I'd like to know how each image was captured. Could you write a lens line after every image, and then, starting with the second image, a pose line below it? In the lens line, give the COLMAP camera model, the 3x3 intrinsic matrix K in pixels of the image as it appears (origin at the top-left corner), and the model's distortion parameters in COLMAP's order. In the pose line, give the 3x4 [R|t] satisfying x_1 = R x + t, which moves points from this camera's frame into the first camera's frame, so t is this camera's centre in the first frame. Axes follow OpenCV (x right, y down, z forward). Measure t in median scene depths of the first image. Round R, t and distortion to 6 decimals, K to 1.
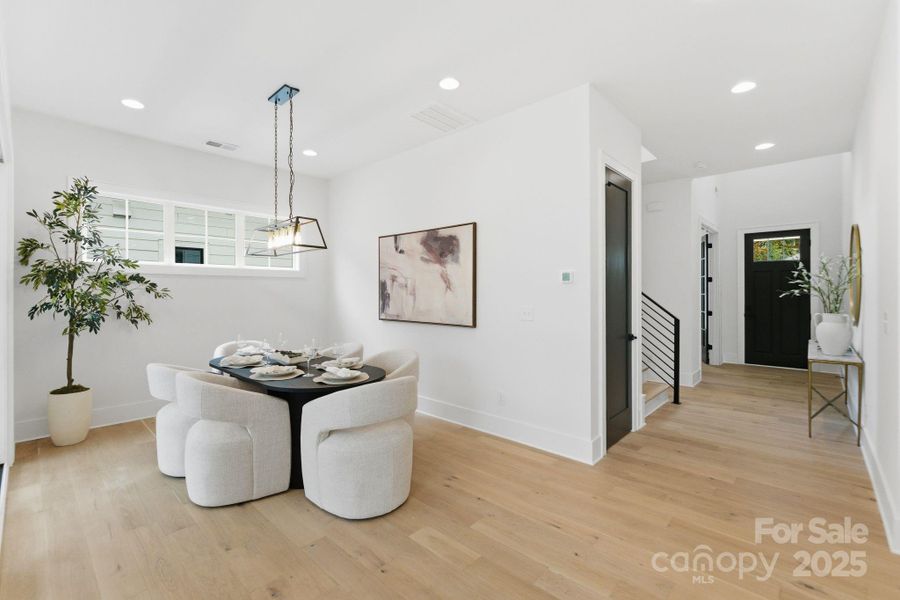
lens RADIAL K [[385.9, 0, 452.6], [0, 385.9, 293.0], [0, 0, 1]] dist [-0.015538, 0.000610]
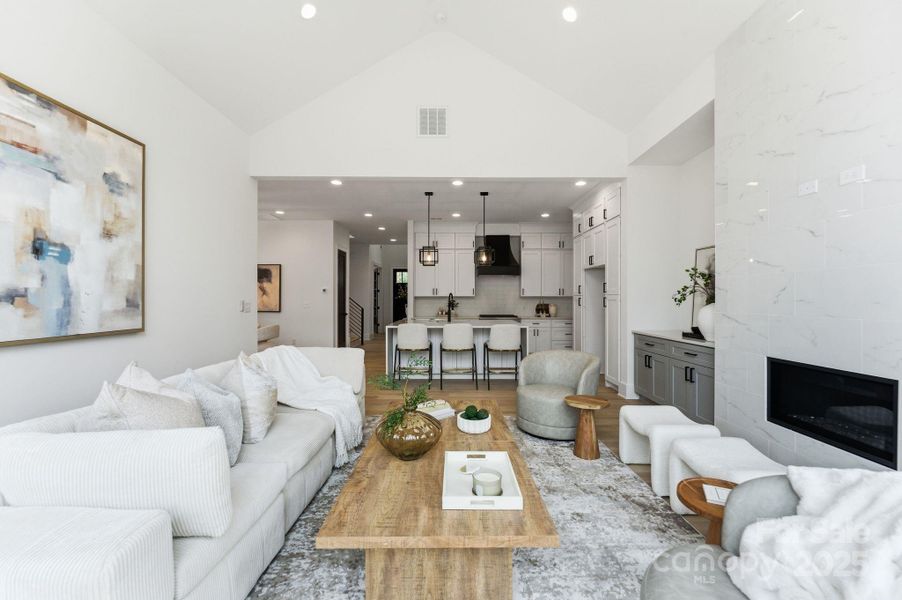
lens RADIAL K [[386.8, 0, 450.4], [0, 386.8, 299.7], [0, 0, 1]] dist [-0.015538, 0.000610]
pose [[0.738762, 0.001335, 0.673965, -0.672256], [-0.001236, 0.999999, -0.000627, 0.018277], [-0.673965, -0.000370, 0.738763, -1.220156]]
